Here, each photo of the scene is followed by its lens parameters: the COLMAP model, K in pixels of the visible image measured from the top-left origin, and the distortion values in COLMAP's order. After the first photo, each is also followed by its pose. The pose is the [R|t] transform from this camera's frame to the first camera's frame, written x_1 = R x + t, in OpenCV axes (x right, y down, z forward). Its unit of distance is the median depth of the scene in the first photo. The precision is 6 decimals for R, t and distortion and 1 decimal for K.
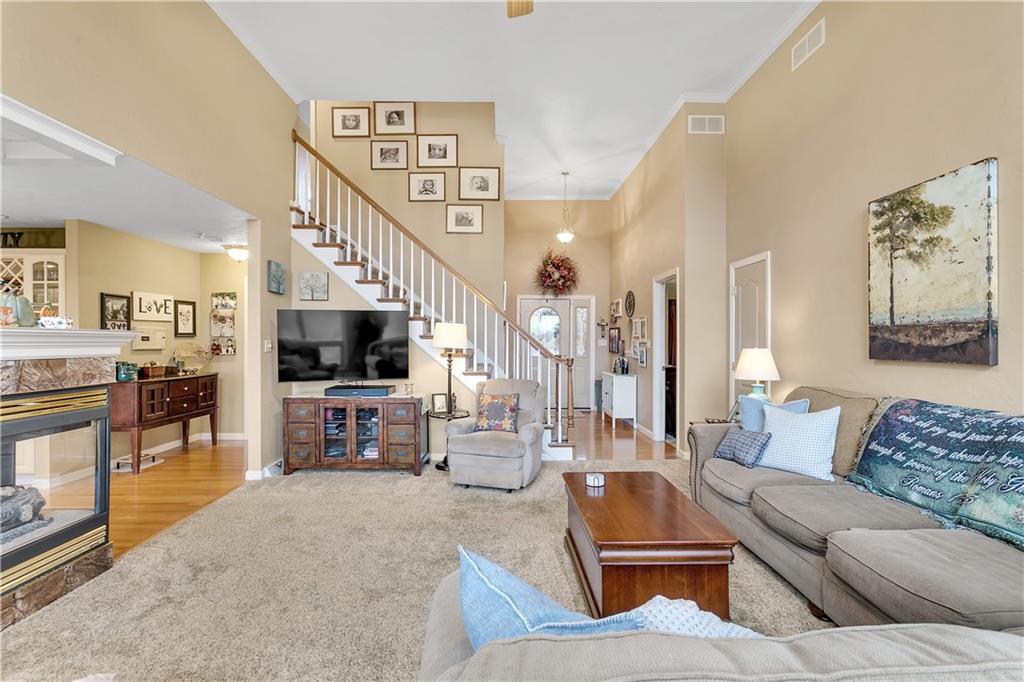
lens RADIAL K [[478.5, 0, 507.1], [0, 478.5, 342.0], [0, 0, 1]] dist [0.003369, 0.000268]
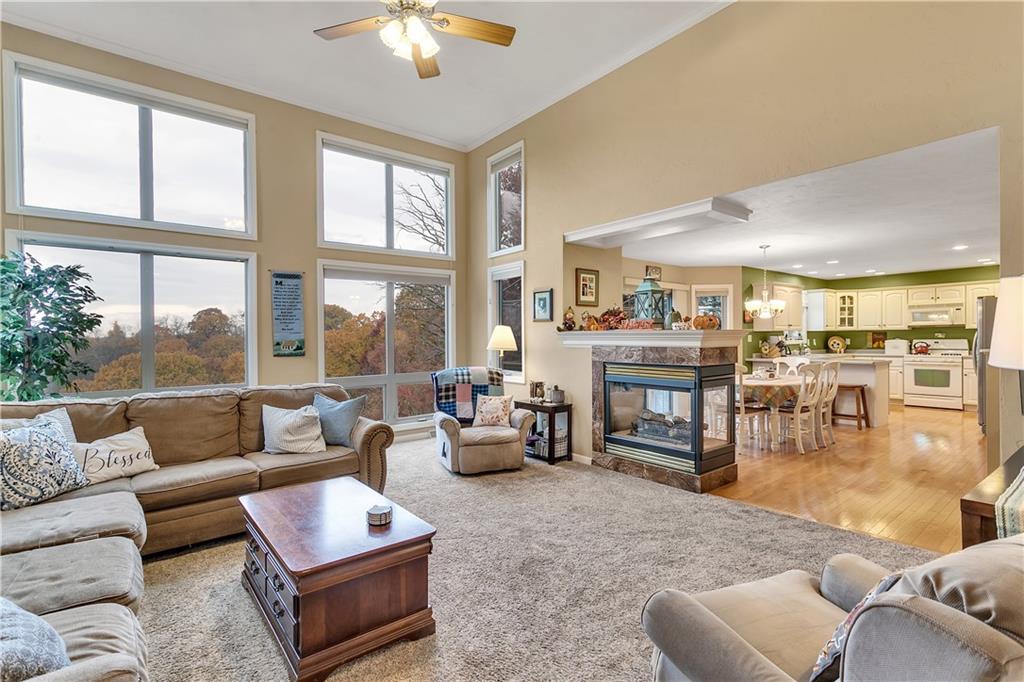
lens RADIAL K [[478.5, 0, 507.1], [0, 478.5, 342.0], [0, 0, 1]] dist [0.003369, 0.000268]
pose [[-0.794014, 0.012966, -0.607761, 0.563876], [0.009152, 0.999914, 0.009376, -0.005524], [0.607830, 0.001883, -0.794065, 2.023379]]
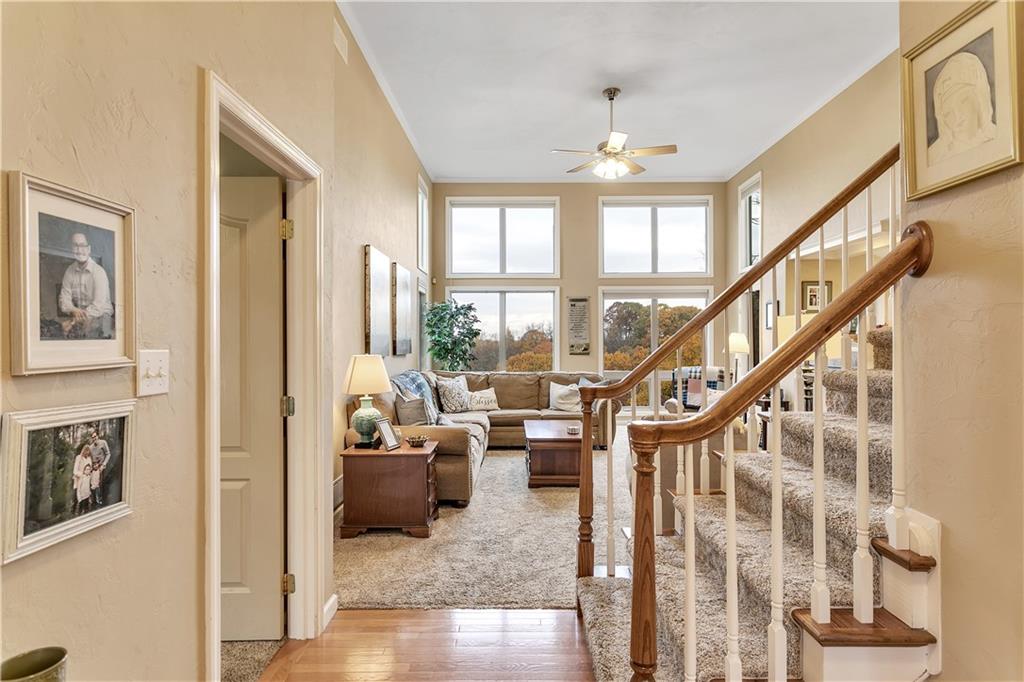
lens RADIAL K [[478.5, 0, 507.1], [0, 478.5, 342.0], [0, 0, 1]] dist [0.003369, 0.000268]
pose [[-0.999802, 0.001971, 0.019779, 0.426701], [0.001912, 0.999994, -0.003002, -0.005255], [-0.019785, -0.002964, -0.999800, 3.016184]]
